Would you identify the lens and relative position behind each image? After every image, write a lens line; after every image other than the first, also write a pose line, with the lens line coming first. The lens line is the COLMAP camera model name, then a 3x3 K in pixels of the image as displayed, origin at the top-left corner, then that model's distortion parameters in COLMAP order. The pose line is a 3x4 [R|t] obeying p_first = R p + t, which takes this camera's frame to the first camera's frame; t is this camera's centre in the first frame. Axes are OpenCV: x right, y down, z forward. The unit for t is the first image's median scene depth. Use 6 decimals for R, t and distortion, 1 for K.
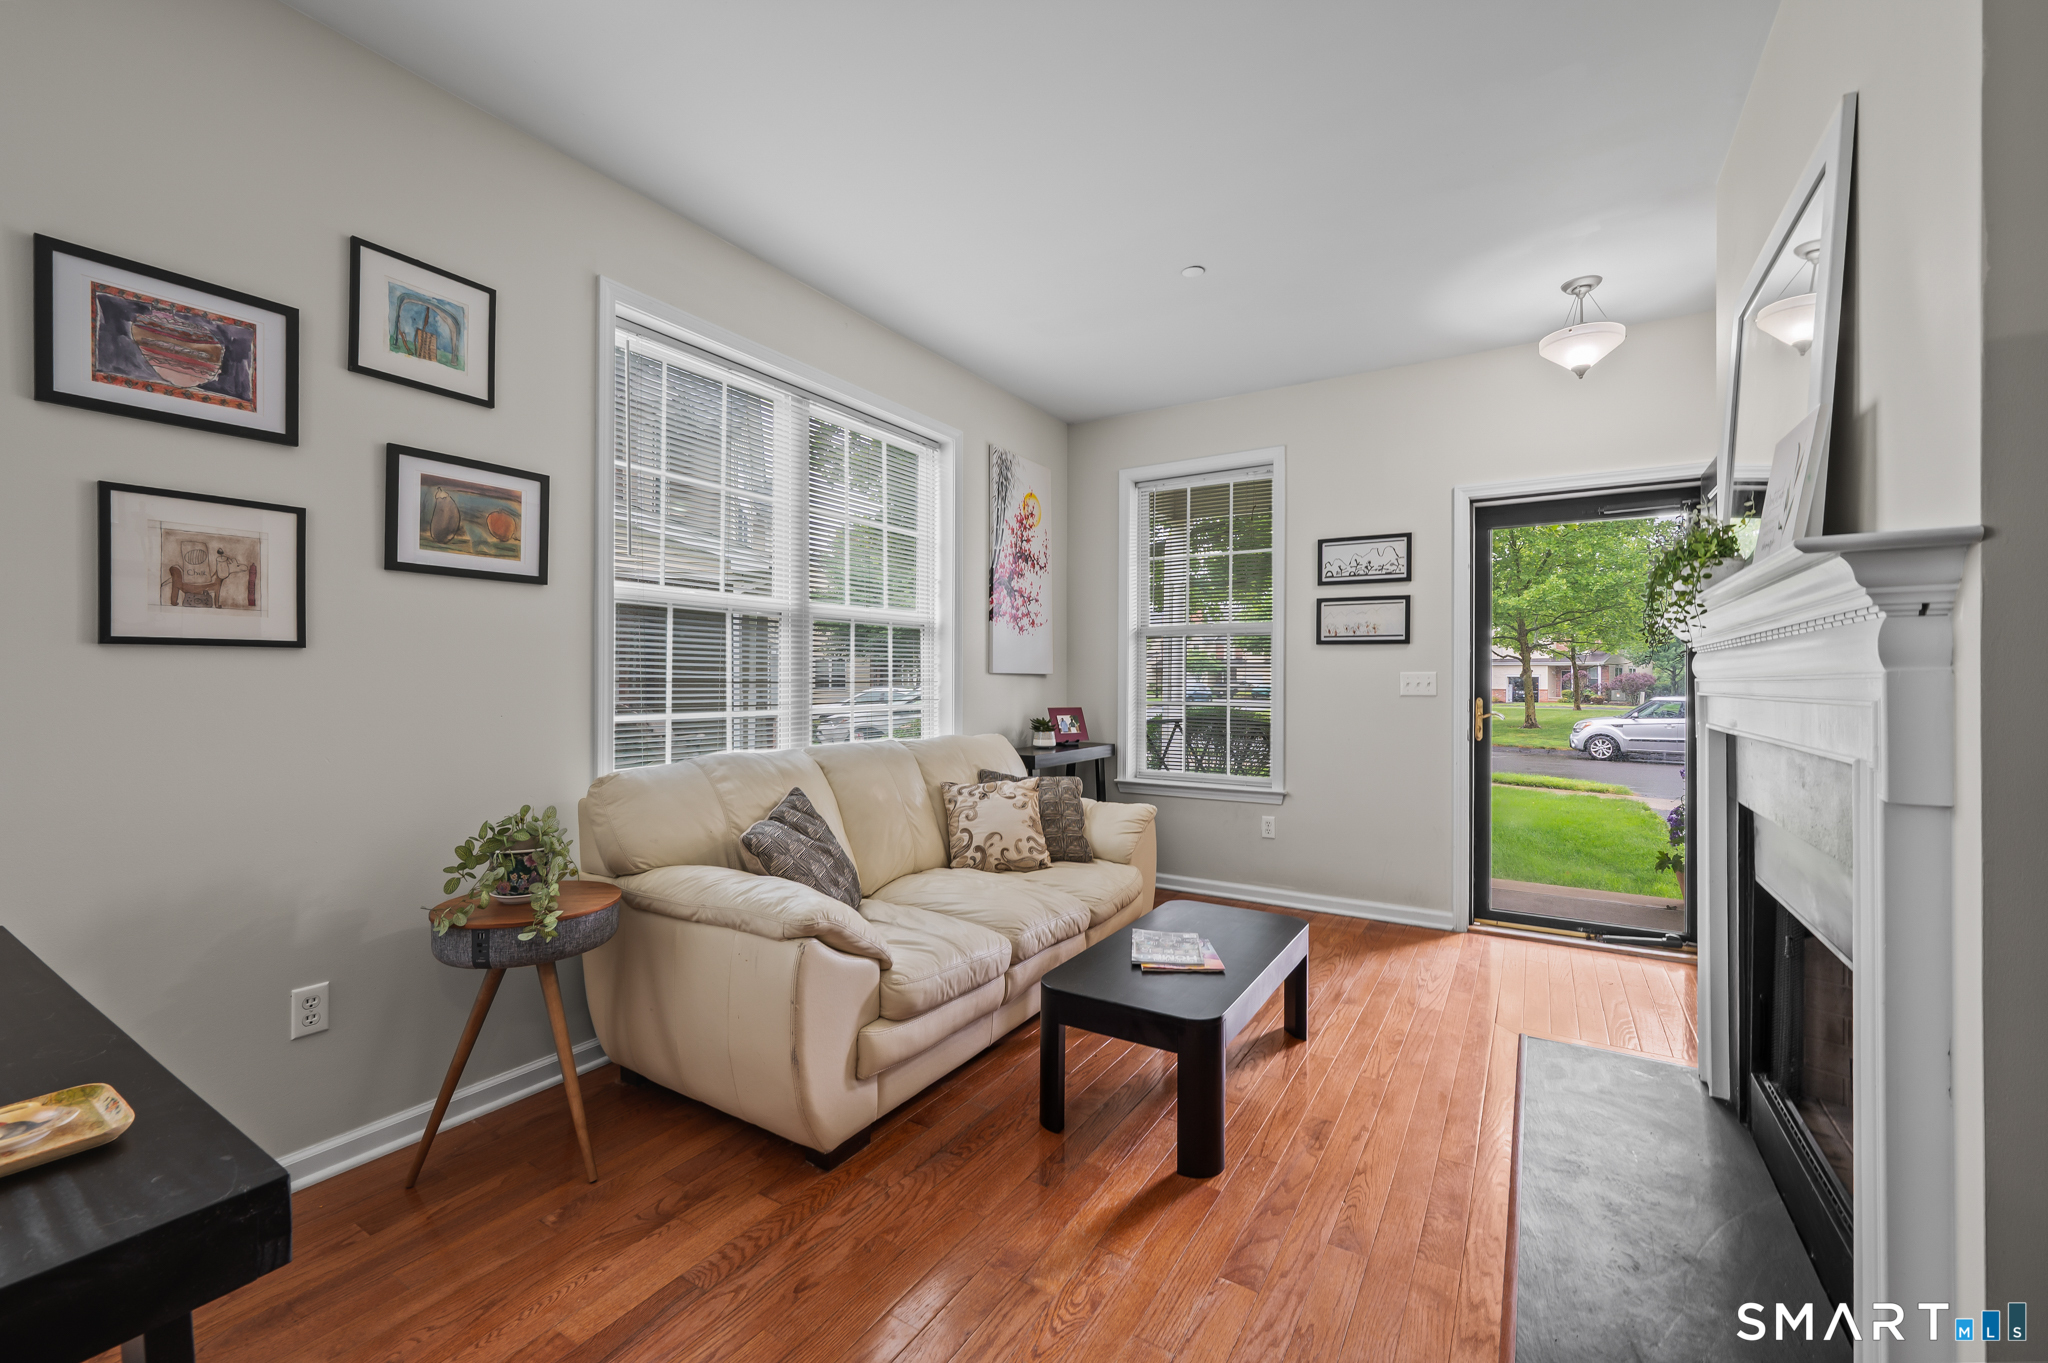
lens RADIAL K [[819.1, 0, 1024.8], [0, 819.1, 689.5], [0, 0, 1]] dist [-0.001035, 0.000100]
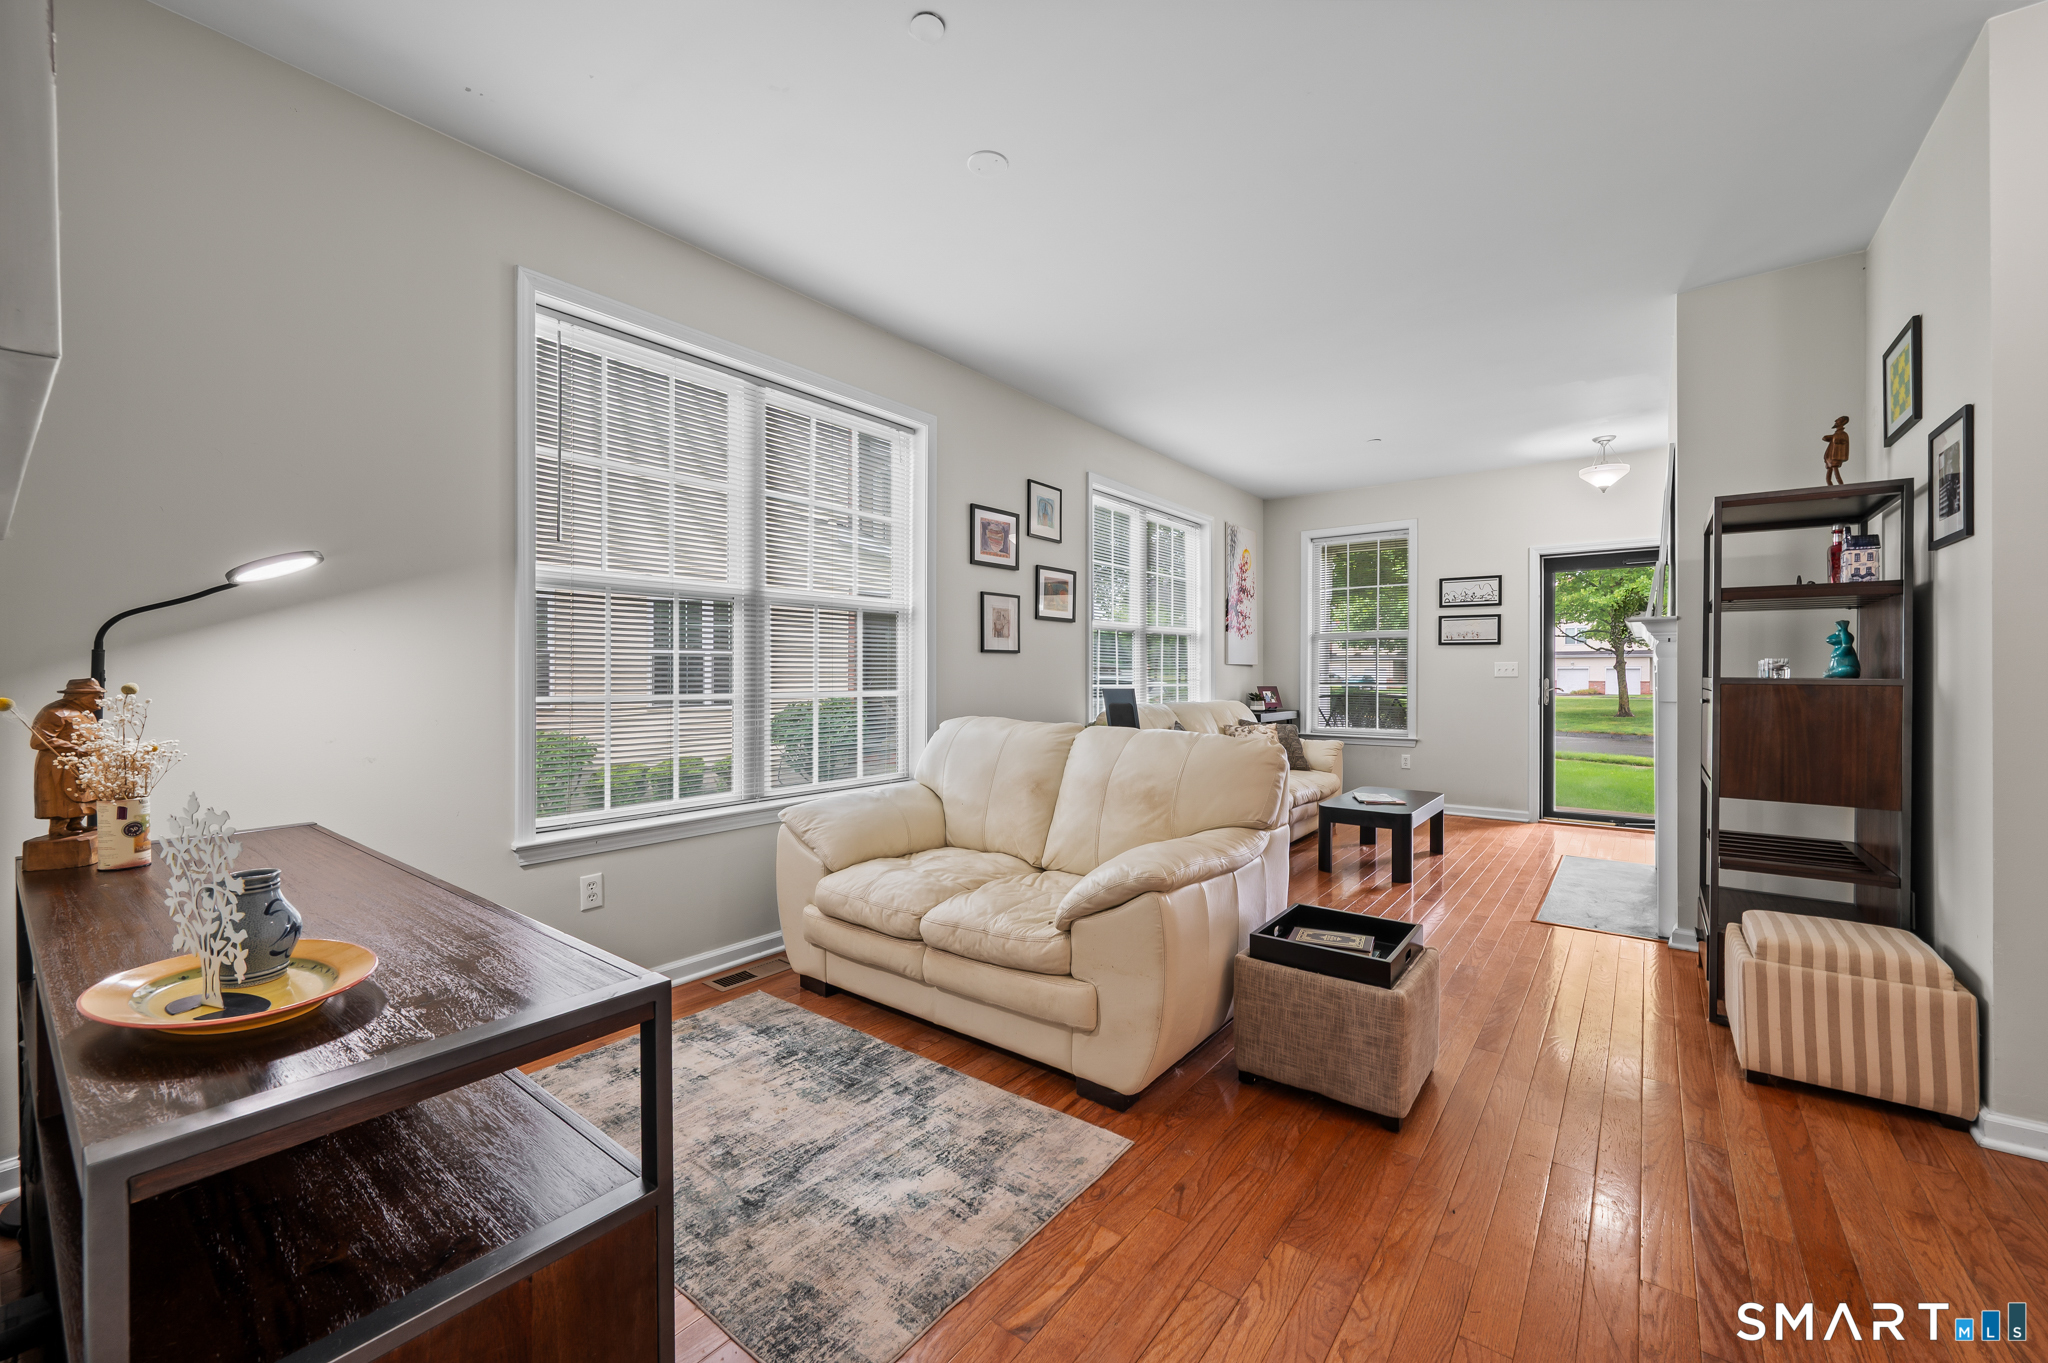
lens RADIAL K [[804.2, 0, 1024.0], [0, 804.2, 681.5], [0, 0, 1]] dist [0.000364, -0.000013]
pose [[0.995202, -0.000468, -0.097839, -0.295912], [0.000394, 1.000000, -0.000766, 0.016209], [0.097839, 0.000724, 0.995202, -0.639388]]
